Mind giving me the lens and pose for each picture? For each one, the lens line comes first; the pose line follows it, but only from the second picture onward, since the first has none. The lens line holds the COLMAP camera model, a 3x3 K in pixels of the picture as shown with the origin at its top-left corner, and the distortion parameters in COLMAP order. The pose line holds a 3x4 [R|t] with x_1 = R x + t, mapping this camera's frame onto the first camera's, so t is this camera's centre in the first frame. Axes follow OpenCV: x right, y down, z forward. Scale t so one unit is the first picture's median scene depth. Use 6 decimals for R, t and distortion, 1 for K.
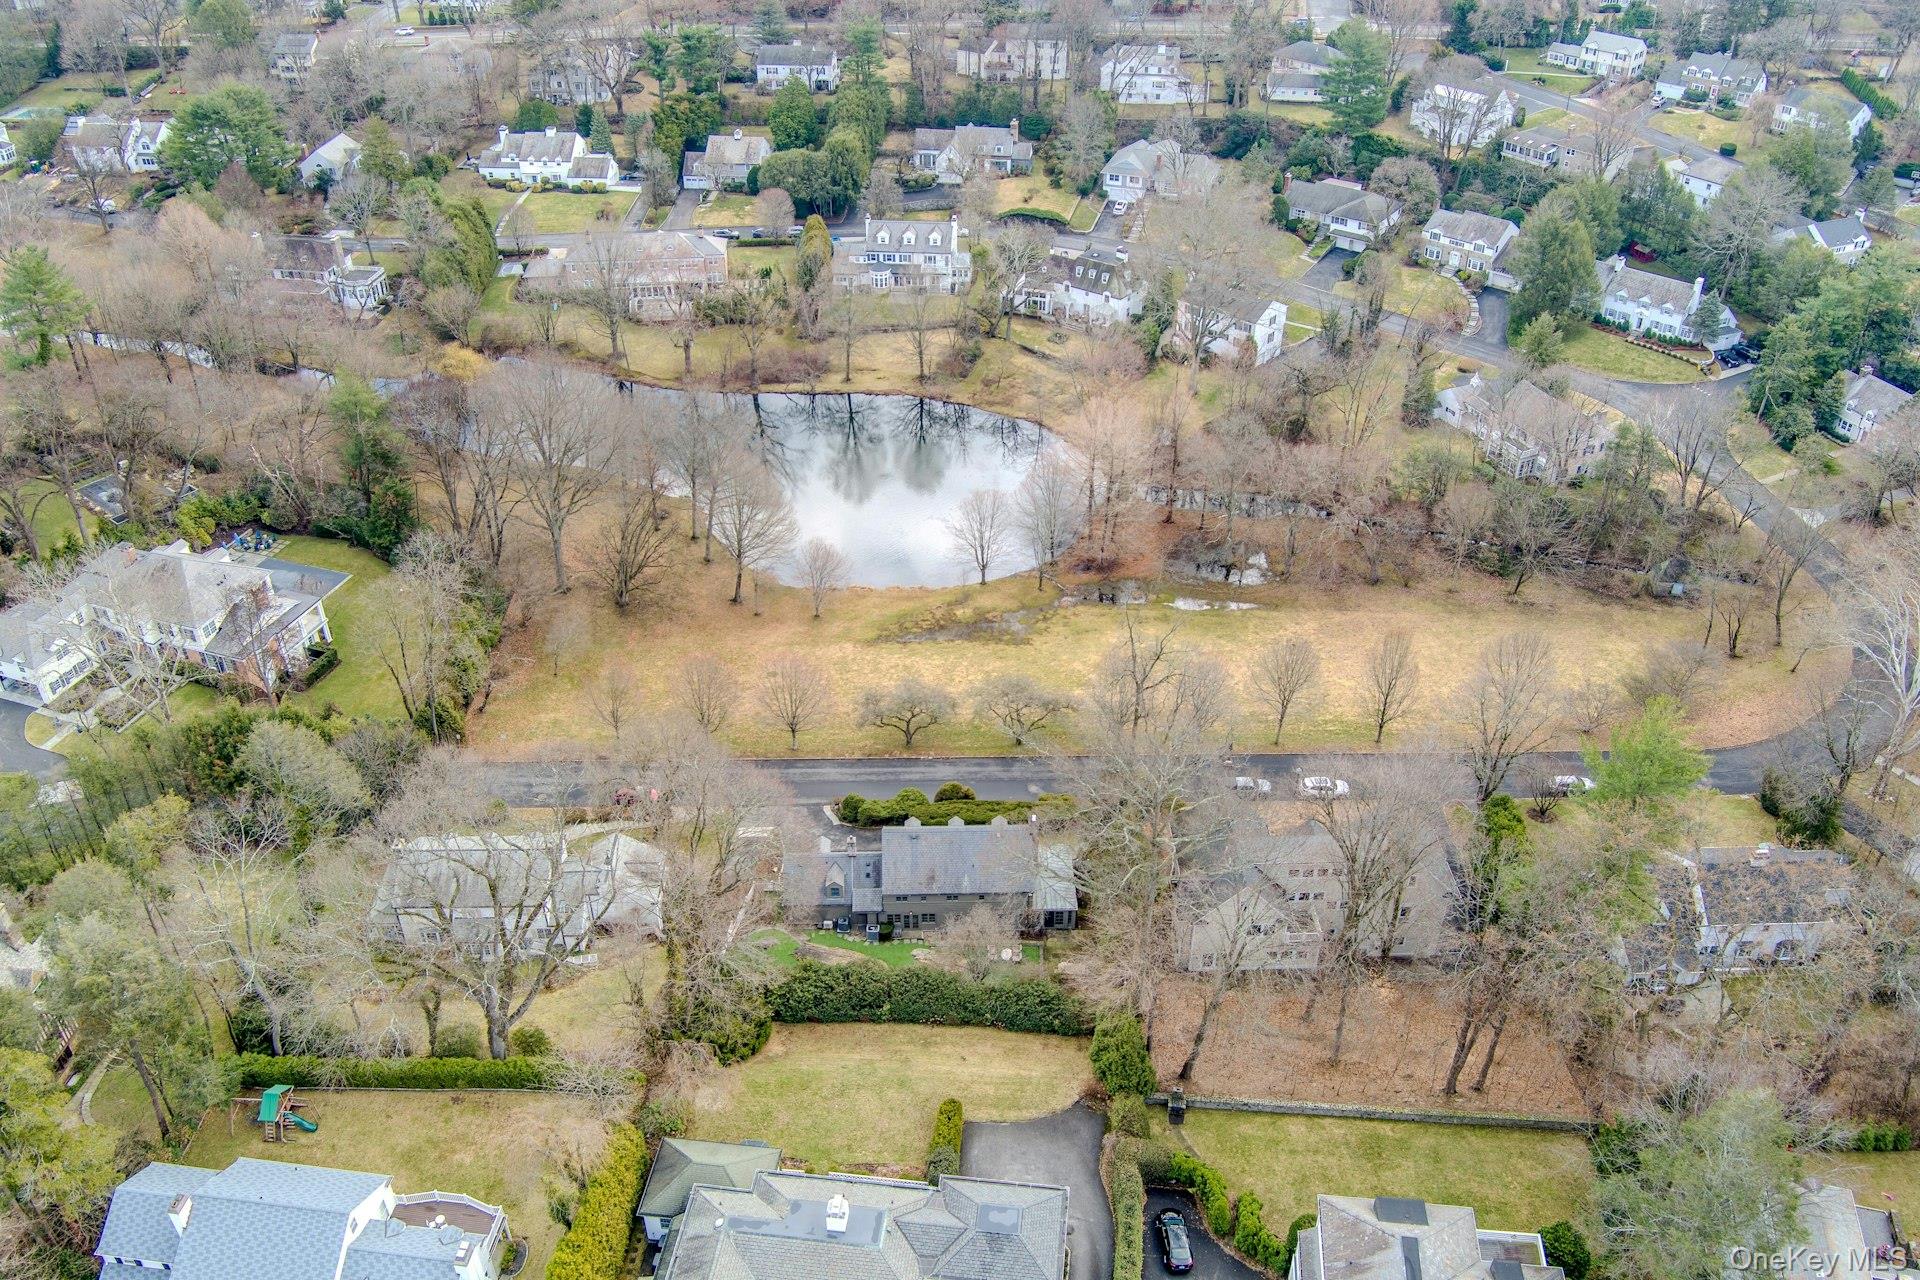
lens RADIAL K [[1564.1, 0, 960.4], [0, 1564.1, 639.6], [0, 0, 1]] dist [-0.070802, 0.018870]
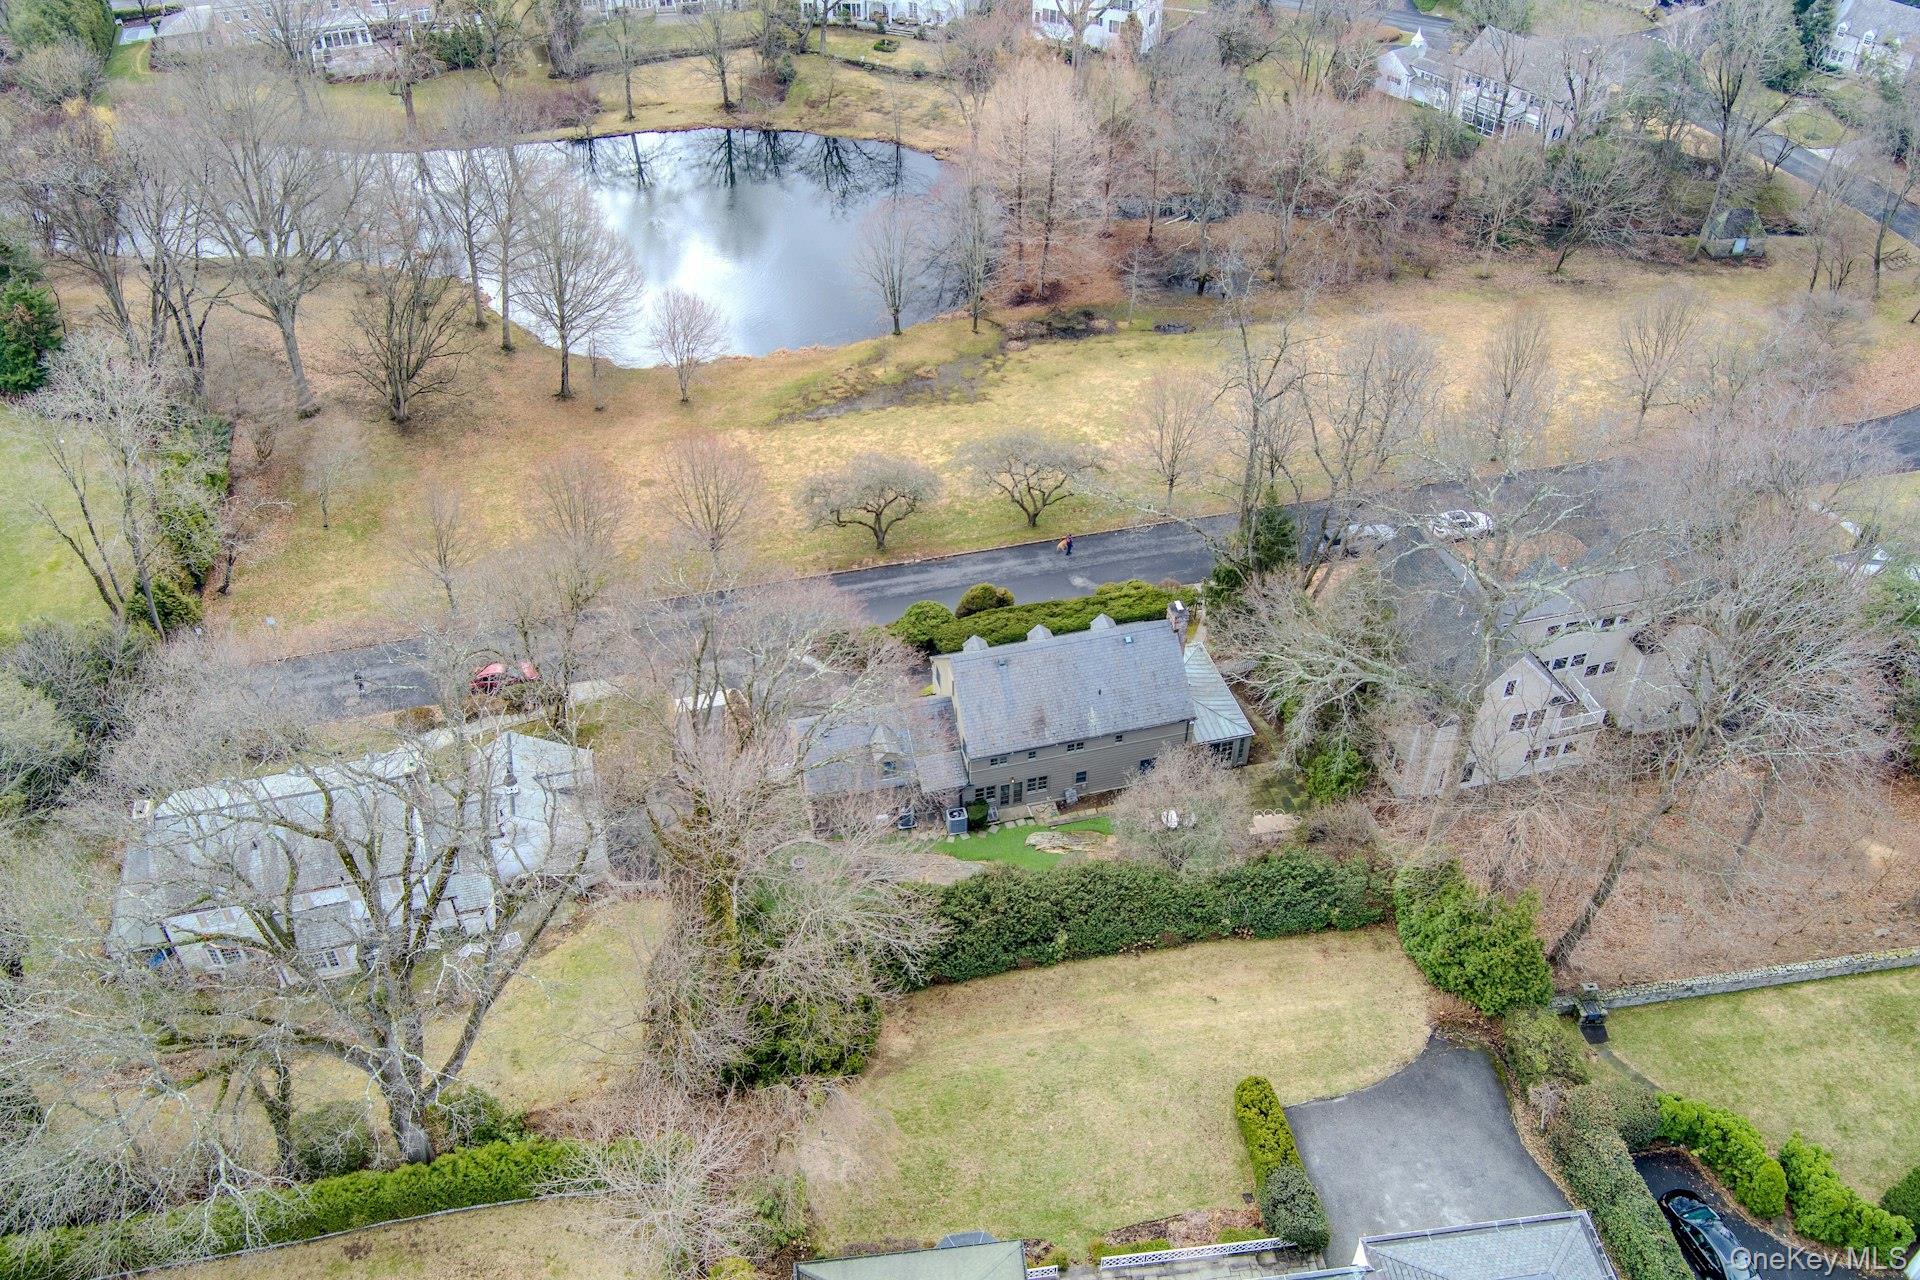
lens RADIAL K [[1564.1, 0, 960.4], [0, 1564.1, 639.6], [0, 0, 1]] dist [-0.070802, 0.018870]
pose [[0.973464, -0.147193, 0.175218, -0.135727], [0.130354, 0.985990, 0.104079, 0.042999], [-0.188083, -0.078476, 0.979013, 0.334794]]
